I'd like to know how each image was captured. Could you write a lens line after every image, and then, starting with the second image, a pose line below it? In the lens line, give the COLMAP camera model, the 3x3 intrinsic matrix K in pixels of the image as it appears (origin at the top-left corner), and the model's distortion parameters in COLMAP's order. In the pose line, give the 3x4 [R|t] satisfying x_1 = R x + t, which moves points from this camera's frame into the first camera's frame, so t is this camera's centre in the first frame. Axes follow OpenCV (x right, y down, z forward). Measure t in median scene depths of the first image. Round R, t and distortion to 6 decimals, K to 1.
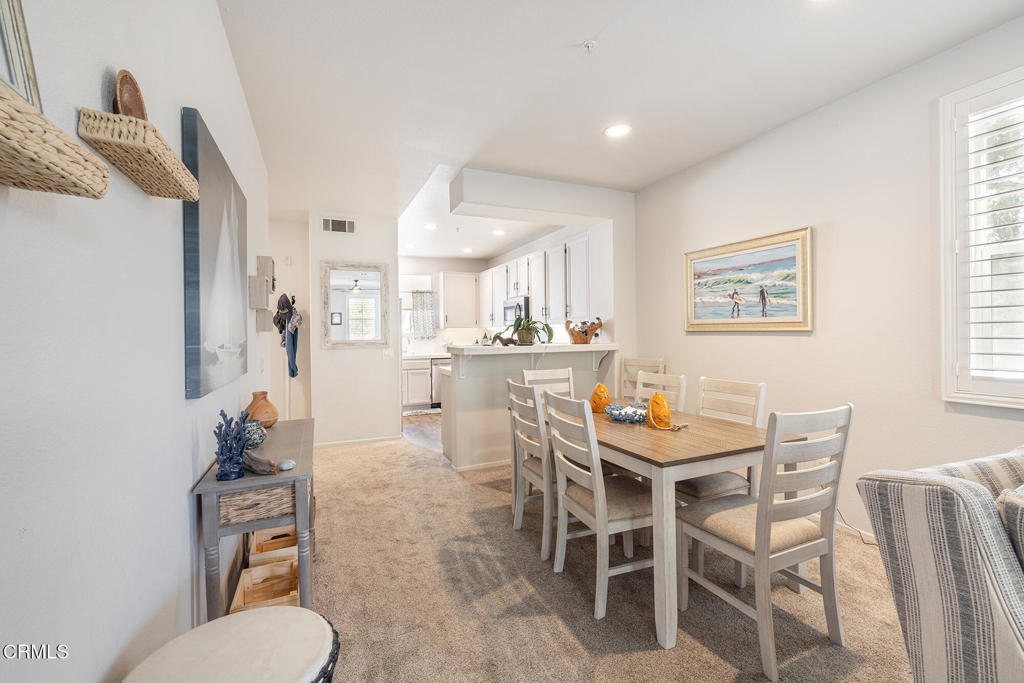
lens RADIAL K [[438.5, 0, 512.4], [0, 438.5, 334.6], [0, 0, 1]] dist [-0.001262, -0.000074]
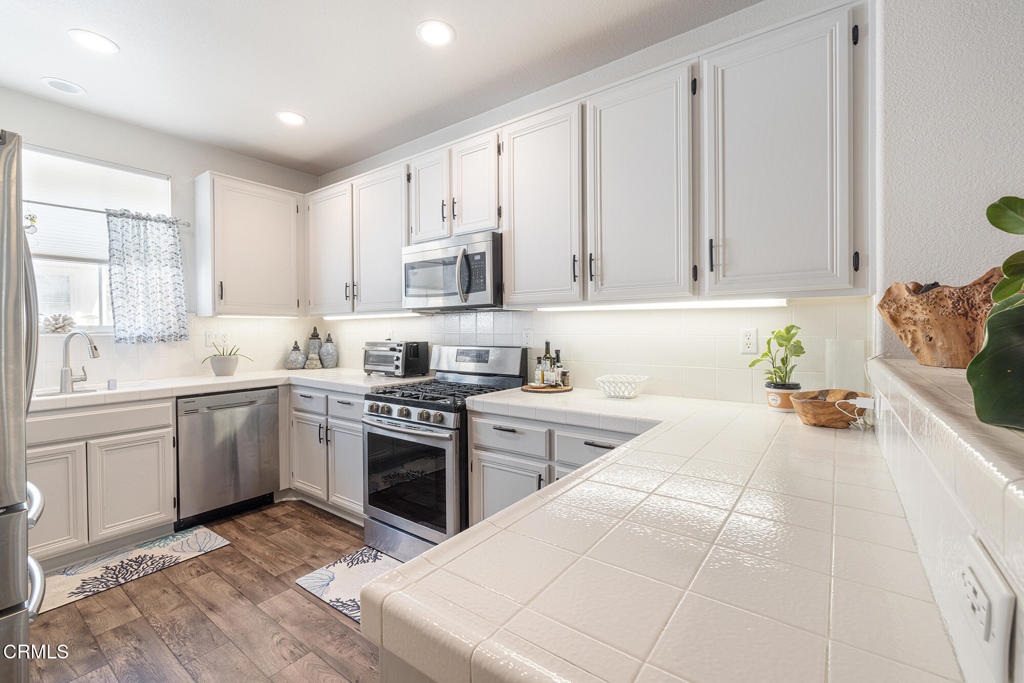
lens RADIAL K [[438.5, 0, 512.6], [0, 438.5, 335.6], [0, 0, 1]] dist [-0.001262, -0.000074]
pose [[0.871996, -0.000852, 0.489512, -0.119493], [-0.002923, 0.999972, 0.006946, 0.000736], [-0.489504, -0.007488, 0.871969, 0.548626]]
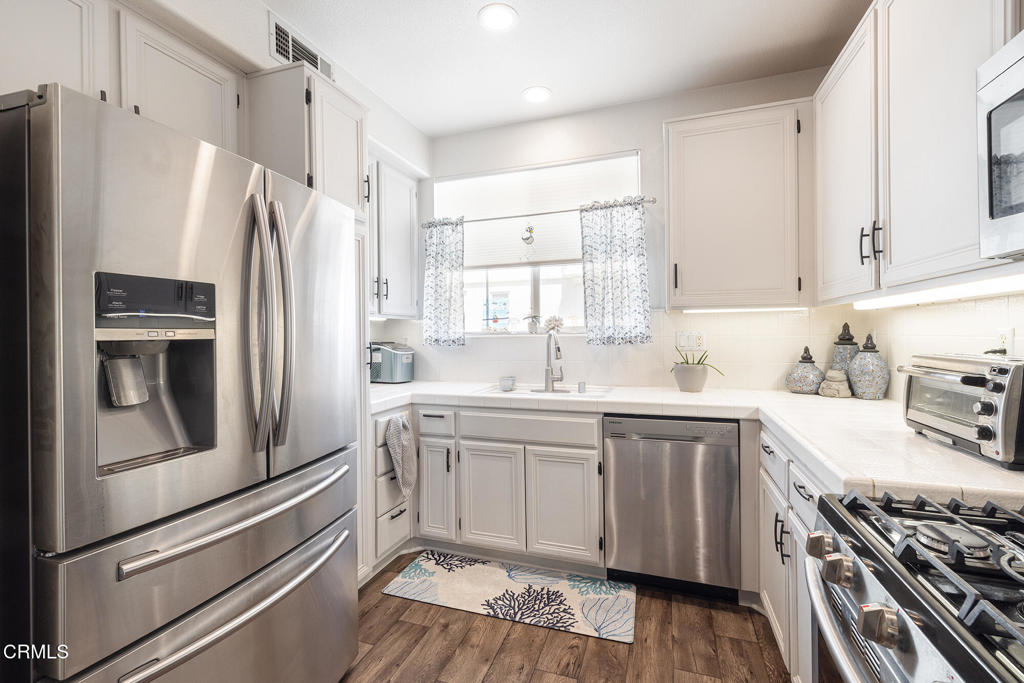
lens RADIAL K [[438.5, 0, 512.2], [0, 438.5, 332.9], [0, 0, 1]] dist [-0.001262, -0.000074]
pose [[0.728400, 0.003010, -0.685146, -0.029828], [-0.000668, 0.999993, 0.003683, 0.000292], [0.685152, -0.002225, 0.728397, 0.744836]]
